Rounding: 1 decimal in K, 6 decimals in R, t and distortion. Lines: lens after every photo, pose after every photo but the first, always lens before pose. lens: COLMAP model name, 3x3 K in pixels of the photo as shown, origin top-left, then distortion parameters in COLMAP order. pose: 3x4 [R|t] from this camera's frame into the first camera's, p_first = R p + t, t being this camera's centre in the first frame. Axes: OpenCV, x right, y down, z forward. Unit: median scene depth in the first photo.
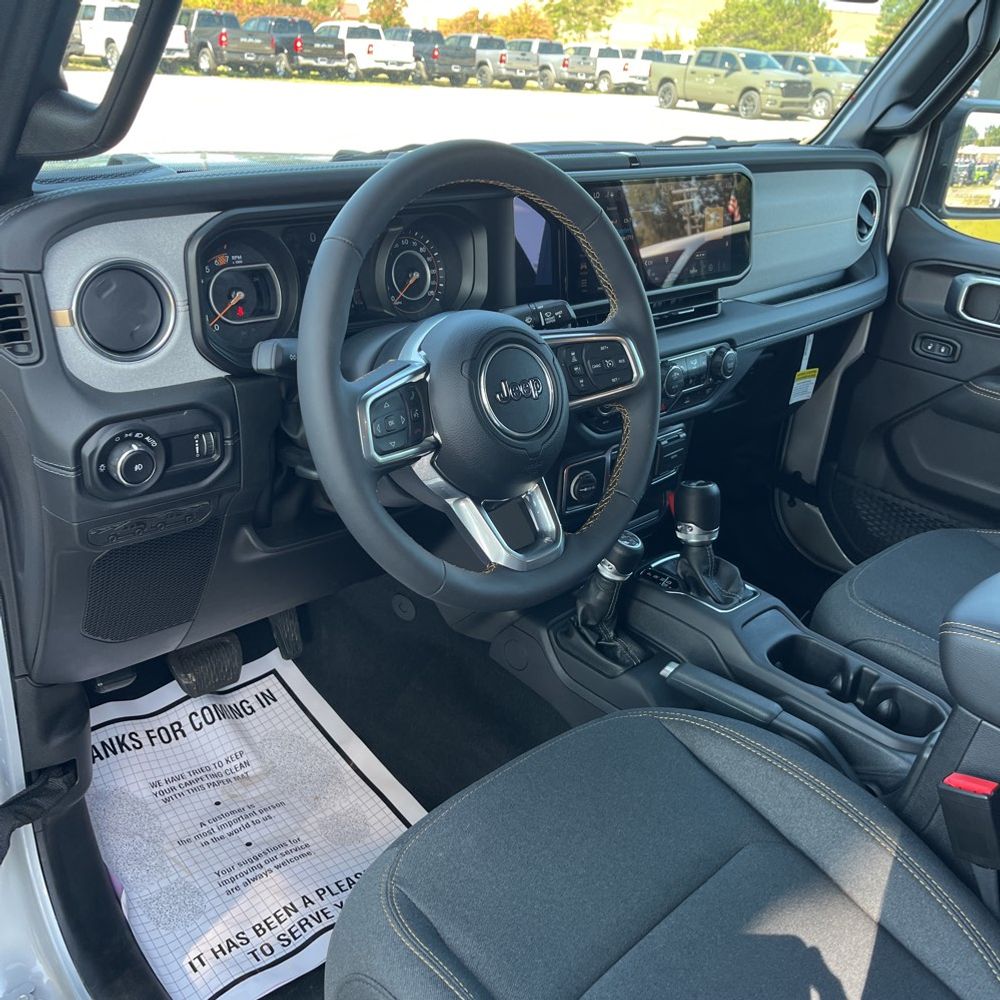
lens RADIAL K [[1008.7, 0, 500.3], [0, 1008.7, 501.5], [0, 0, 1]] dist [0.021996, 0.000000]
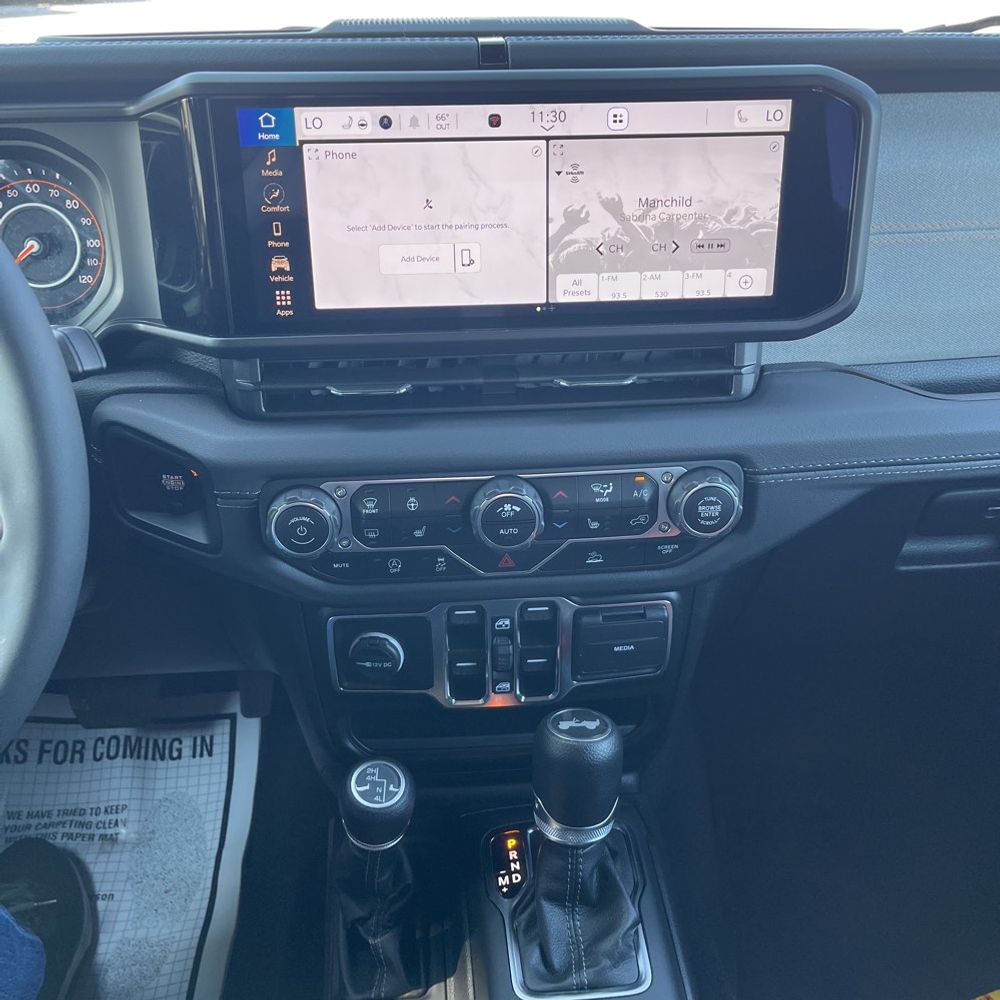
lens RADIAL K [[1008.7, 0, 499.5], [0, 1008.7, 496.6], [0, 0, 1]] dist [0.021996, 0.000000]
pose [[0.780330, 0.254396, -0.571286, 0.383605], [-0.215382, 0.966957, 0.136397, -0.169949], [0.587108, 0.016610, 0.809338, 0.521410]]
